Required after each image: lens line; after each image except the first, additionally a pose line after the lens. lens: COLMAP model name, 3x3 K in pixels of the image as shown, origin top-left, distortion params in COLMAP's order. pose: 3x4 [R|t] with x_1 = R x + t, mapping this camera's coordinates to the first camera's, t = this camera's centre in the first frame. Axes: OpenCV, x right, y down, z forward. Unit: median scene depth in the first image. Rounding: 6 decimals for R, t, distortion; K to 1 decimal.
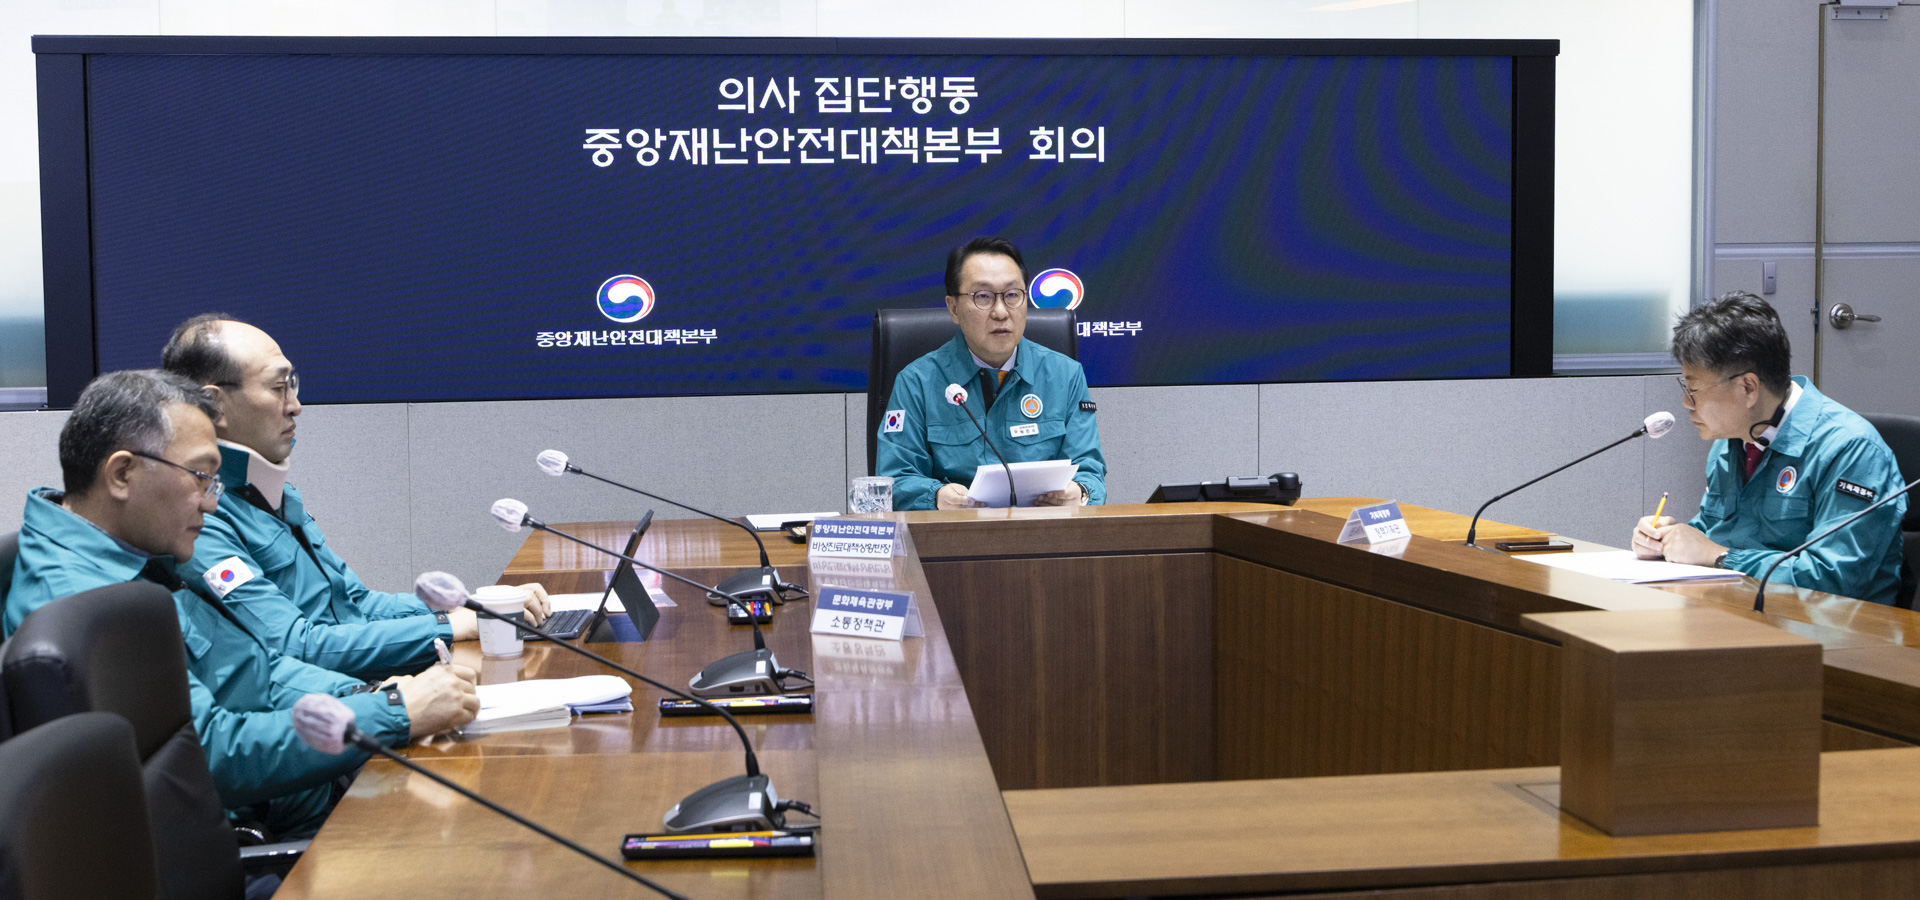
lens RADIAL K [[3288.8, 0, 1015.5], [0, 3288.8, 481.7], [0, 0, 1]] dist [-0.015319, 0.000000]
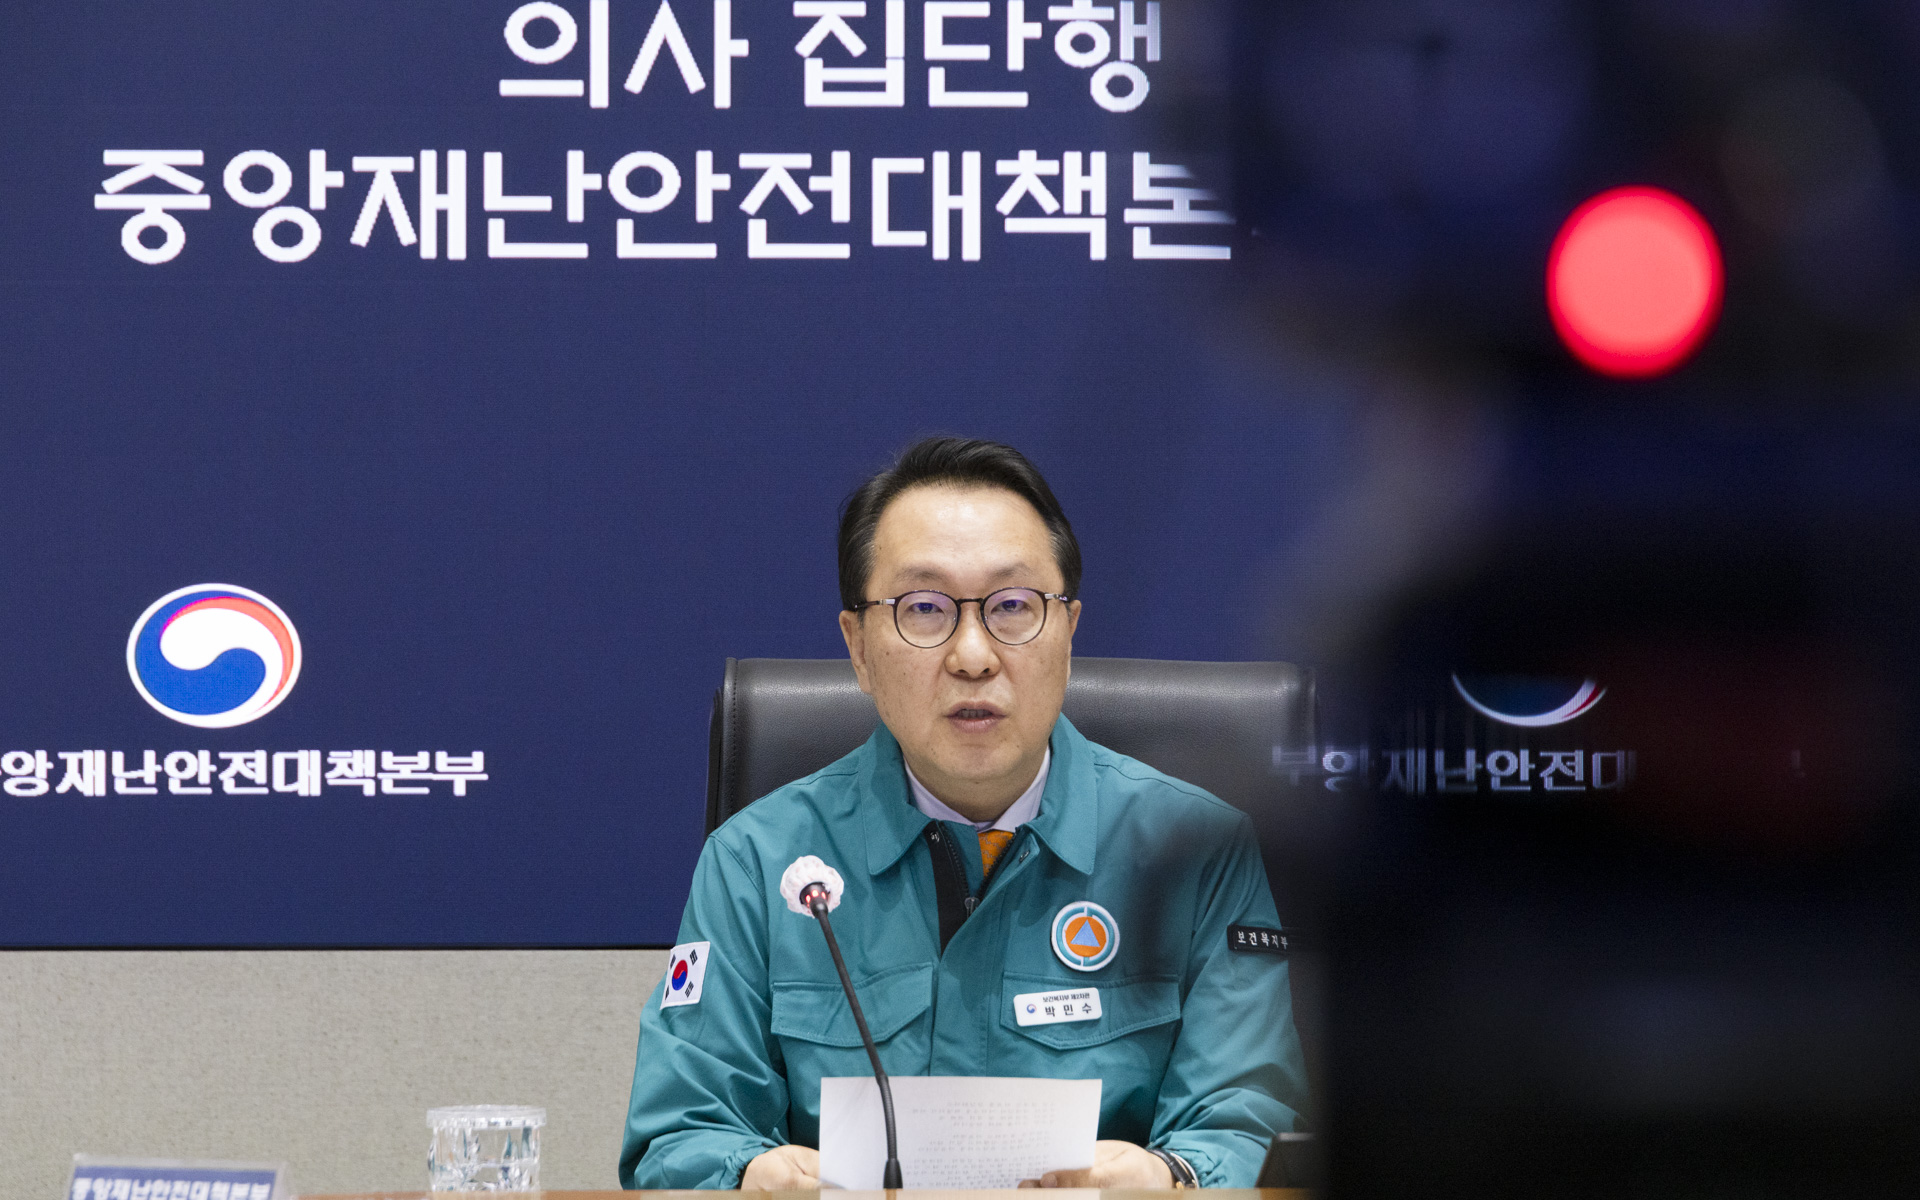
lens RADIAL K [[11744.3, 0, 868.3], [0, 11744.3, 702.7], [0, 0, 1]] dist [-0.027883, 0.000000]
pose [[0.982906, 0.011955, -0.183717, 0.165848], [-0.025162, 0.997249, -0.069724, 0.030627], [0.182379, 0.073155, 0.980503, -0.158993]]
